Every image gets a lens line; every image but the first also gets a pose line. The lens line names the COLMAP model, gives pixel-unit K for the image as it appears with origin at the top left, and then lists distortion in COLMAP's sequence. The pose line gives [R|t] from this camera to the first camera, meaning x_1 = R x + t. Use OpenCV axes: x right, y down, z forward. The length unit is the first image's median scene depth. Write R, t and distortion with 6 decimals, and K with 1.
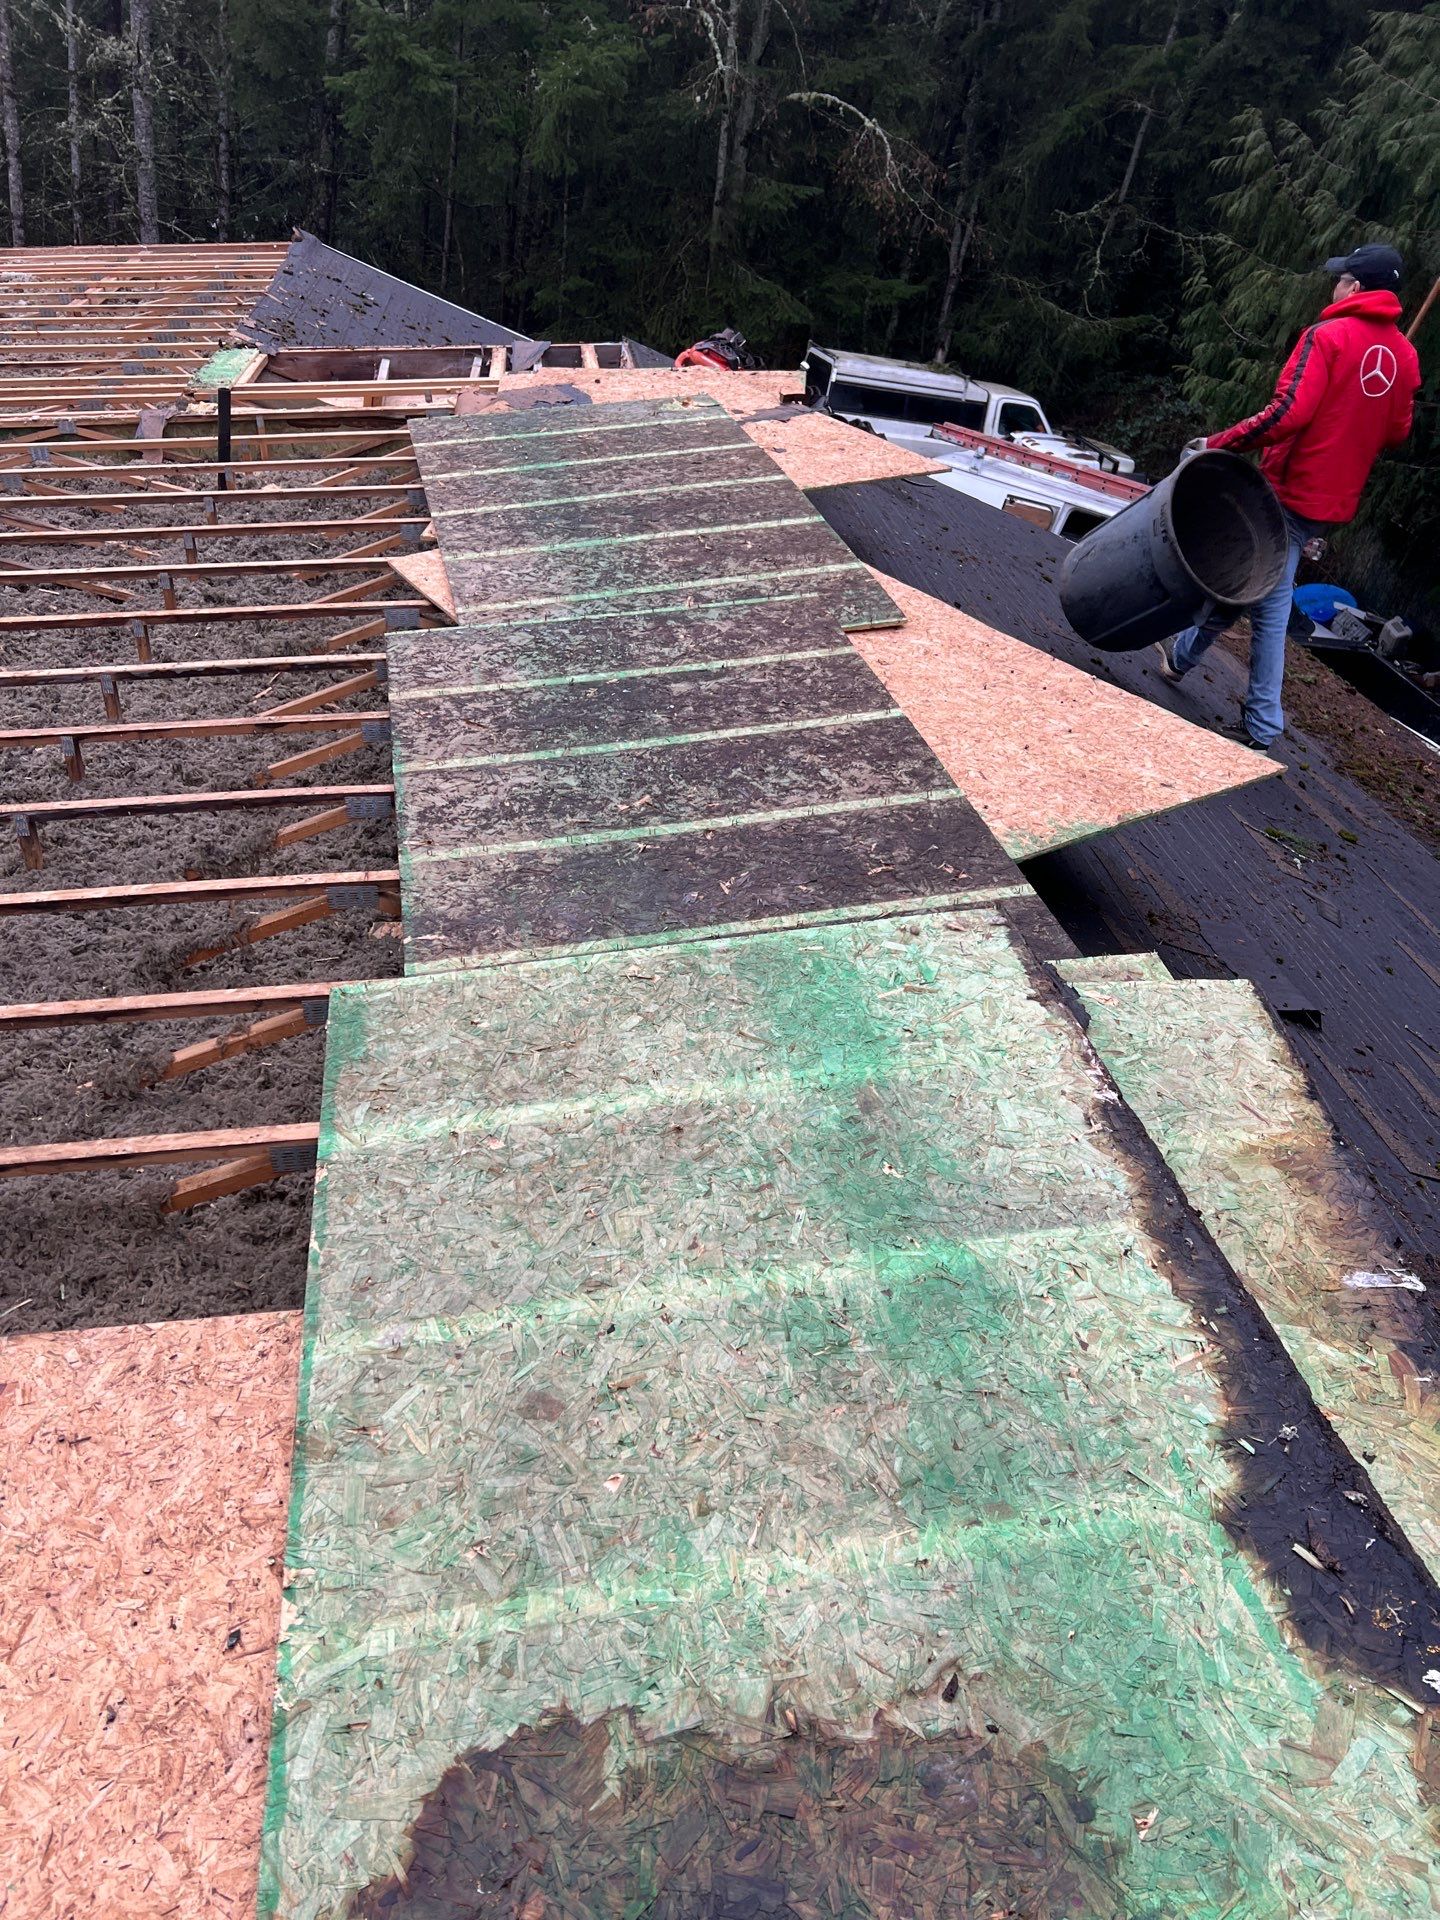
lens RADIAL K [[1426.4, 0, 709.7], [0, 1426.4, 956.9], [0, 0, 1]] dist [0.053958, -0.058066]
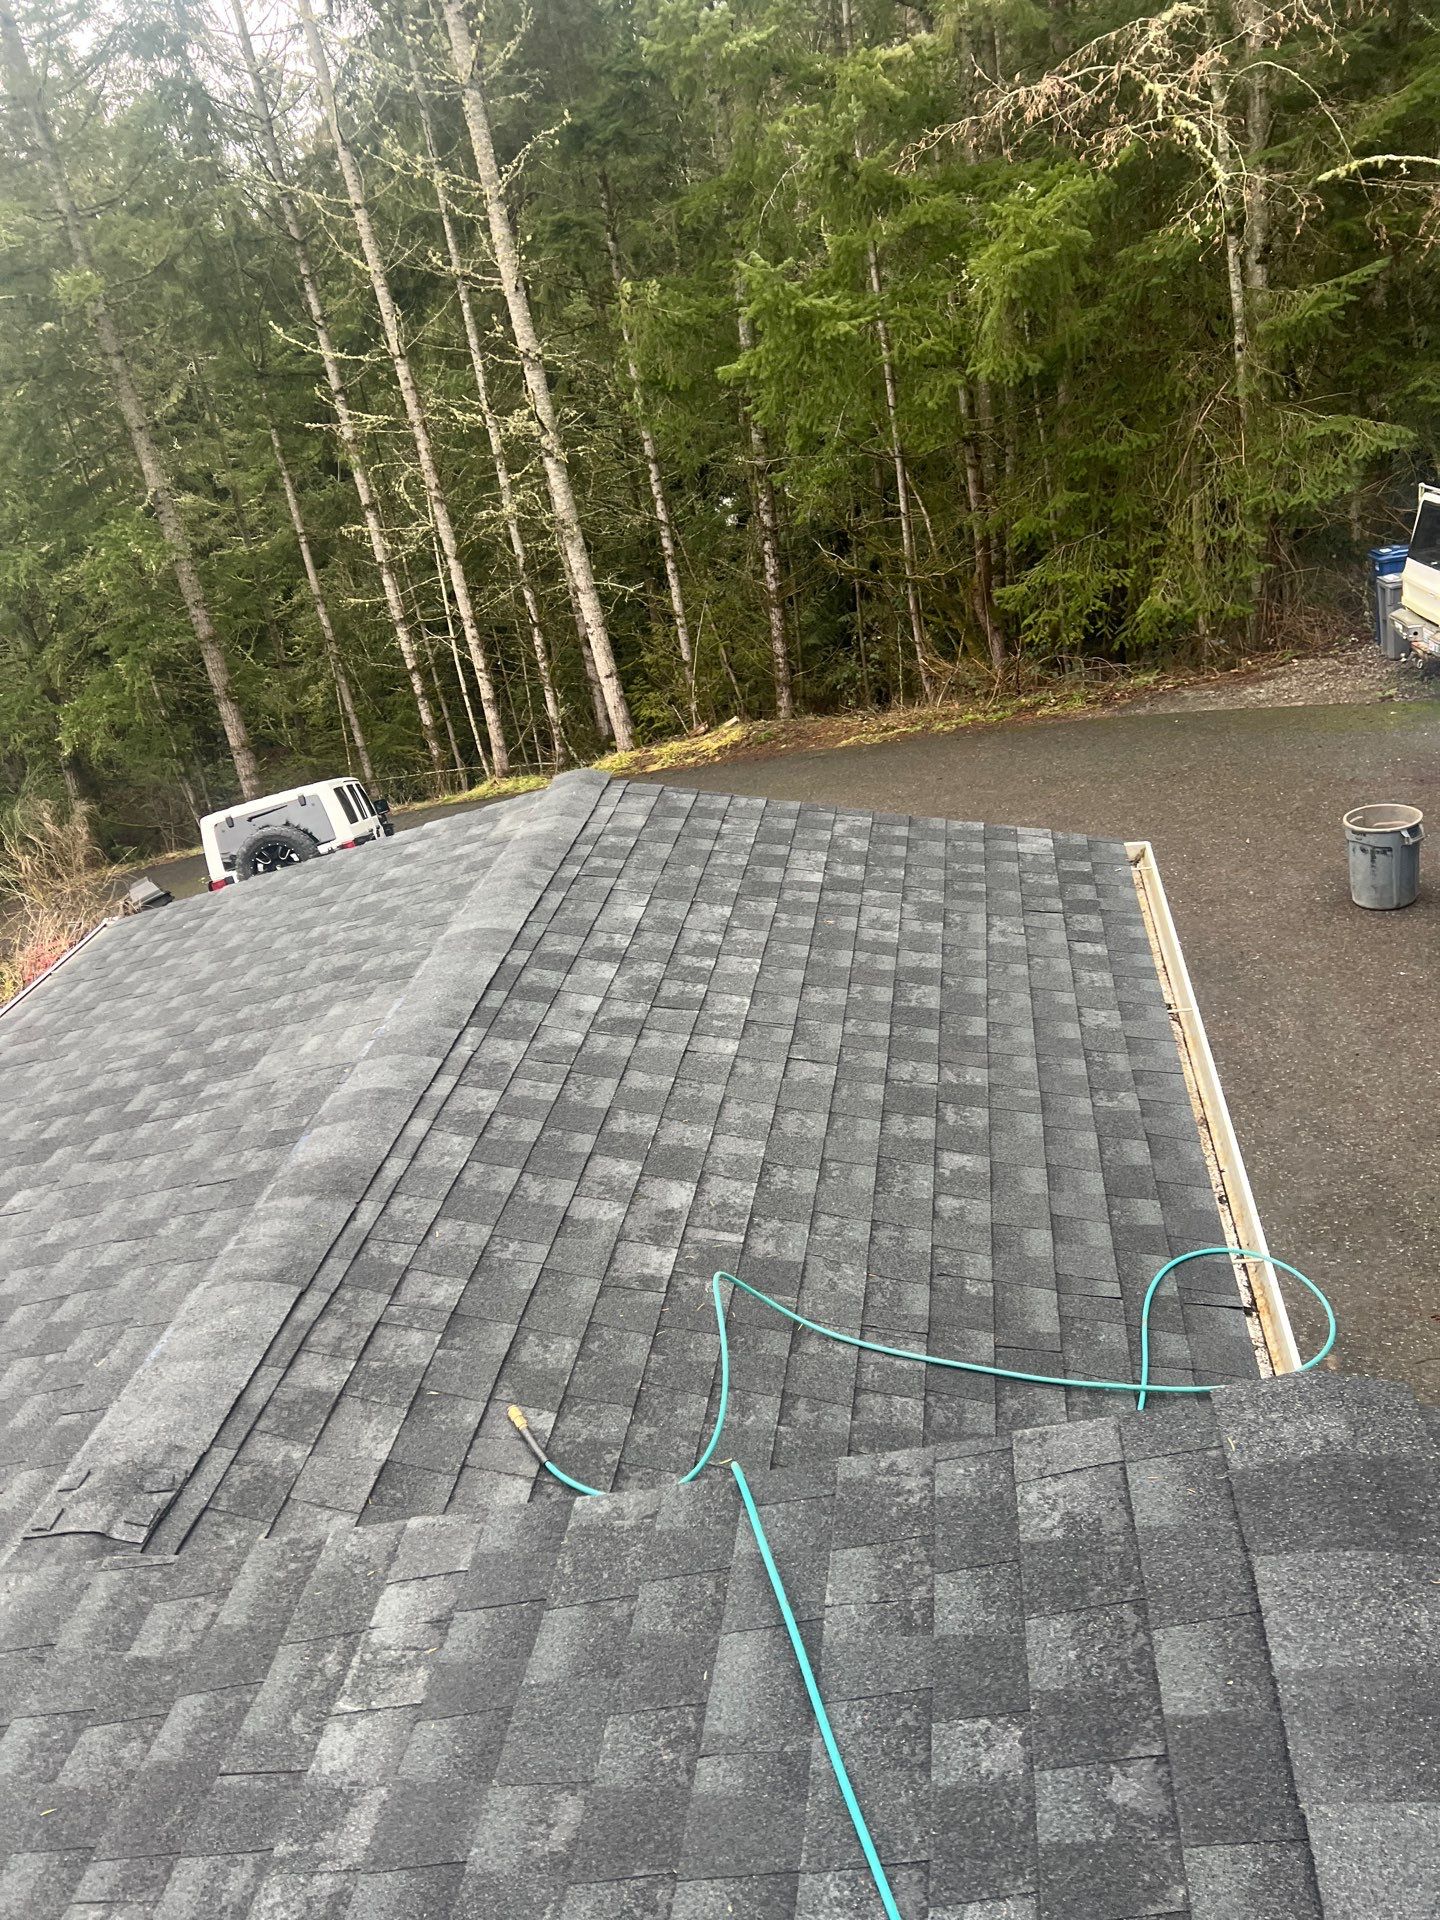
lens RADIAL K [[1426.4, 0, 719.7], [0, 1426.4, 949.9], [0, 0, 1]] dist [0.053958, -0.058066]
pose [[0.905812, -0.190383, -0.378497, -0.018576], [0.148065, 0.979271, -0.138224, -0.183557], [0.396966, 0.069163, 0.915224, 0.278958]]
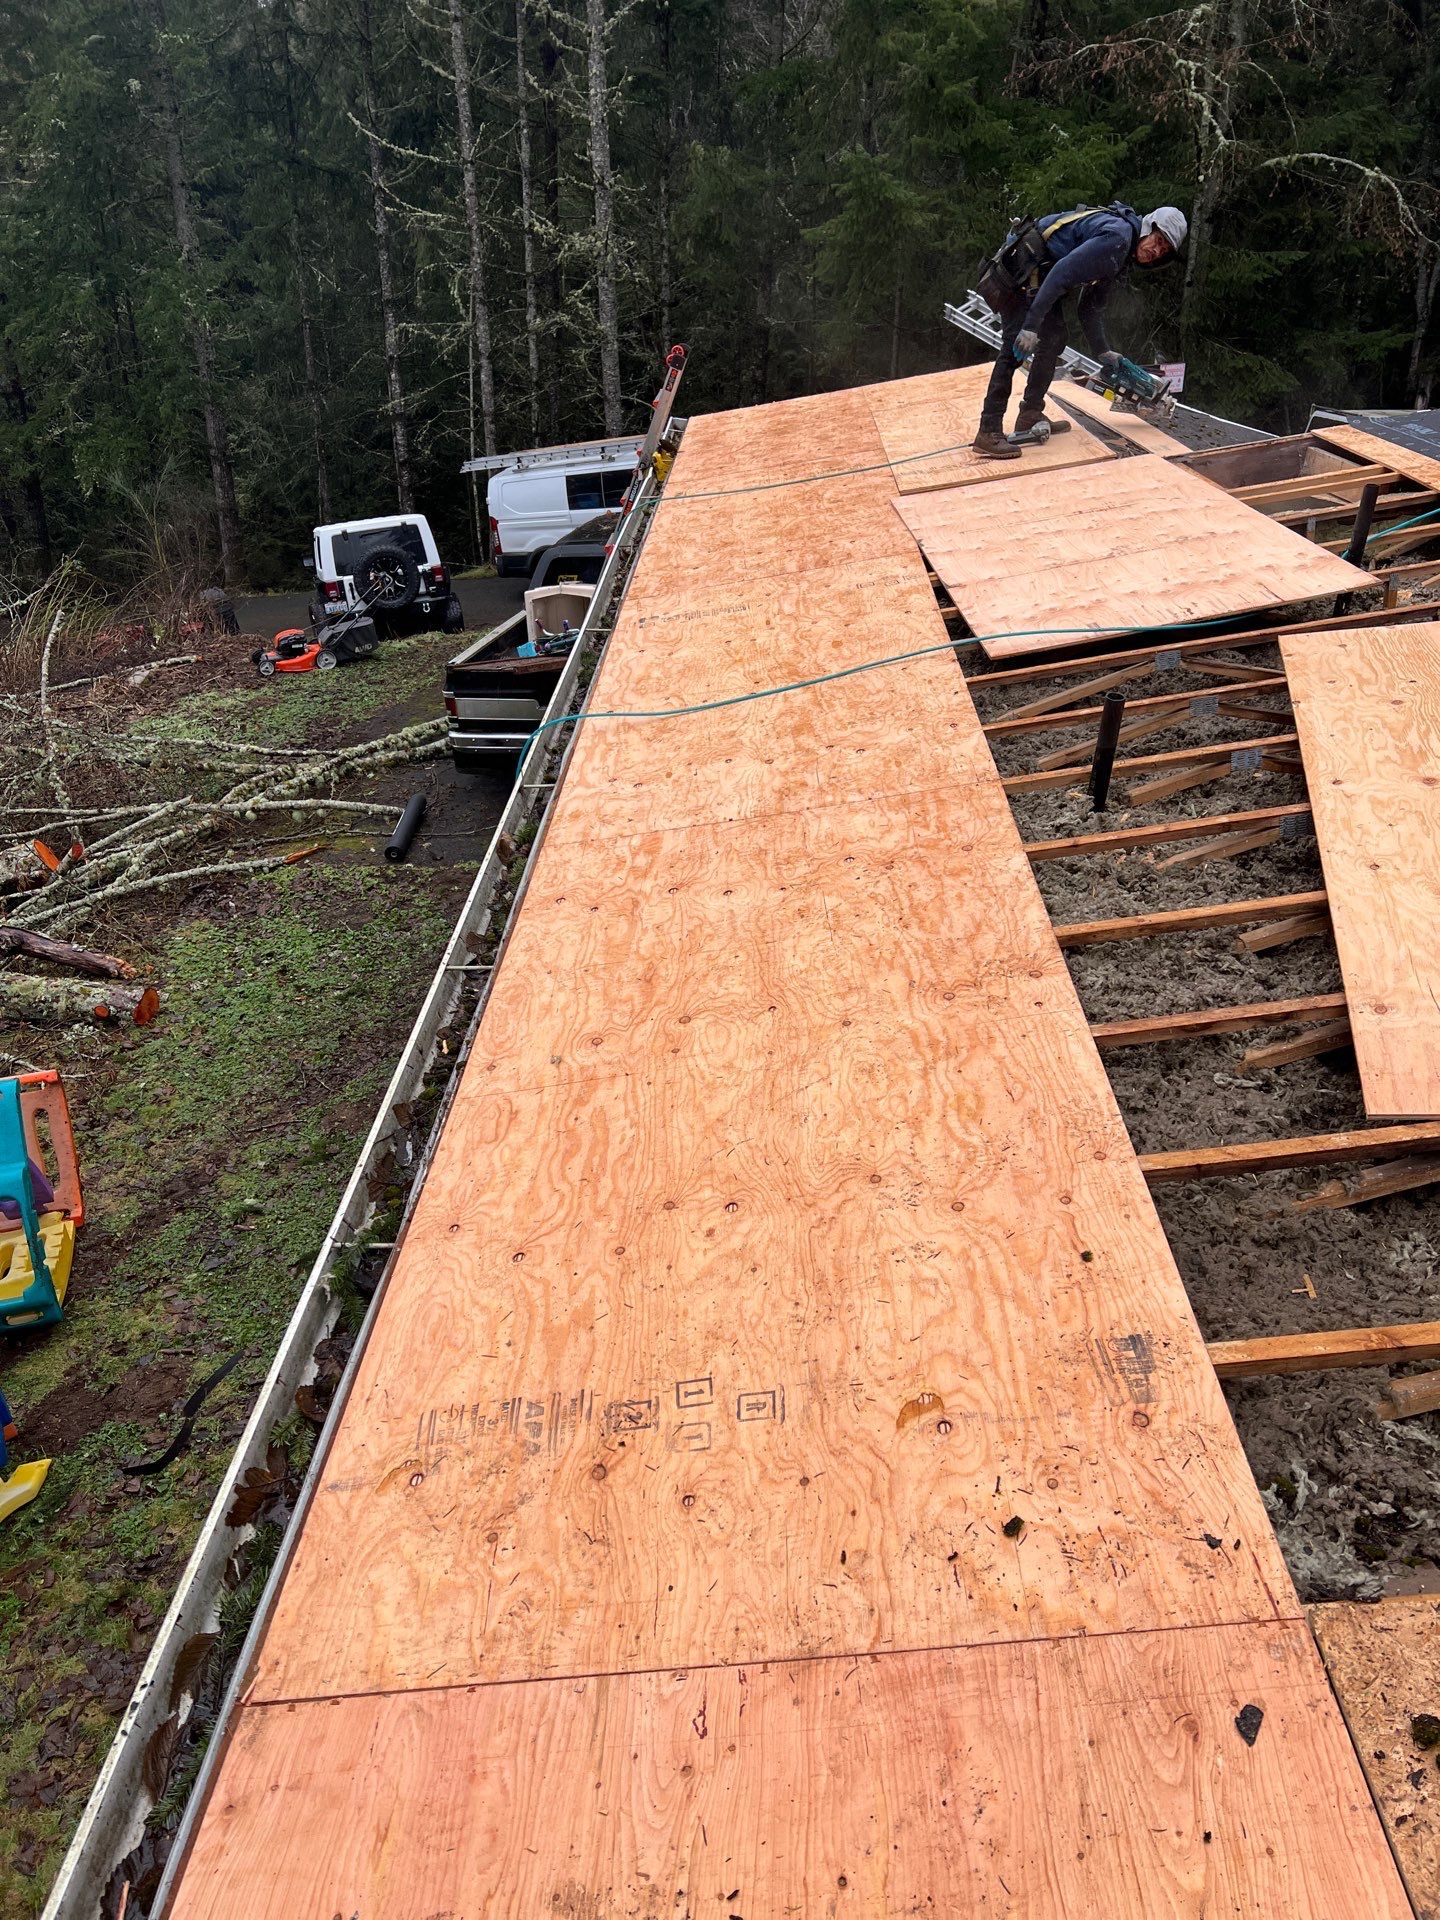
lens RADIAL K [[1426.4, 0, 736.9], [0, 1426.4, 957.7], [0, 0, 1]] dist [0.053958, -0.058066]
pose [[0.977214, -0.077373, -0.197654, -0.155373], [0.062615, 0.994837, -0.079864, -0.020979], [0.202813, 0.065668, 0.977013, 0.033064]]
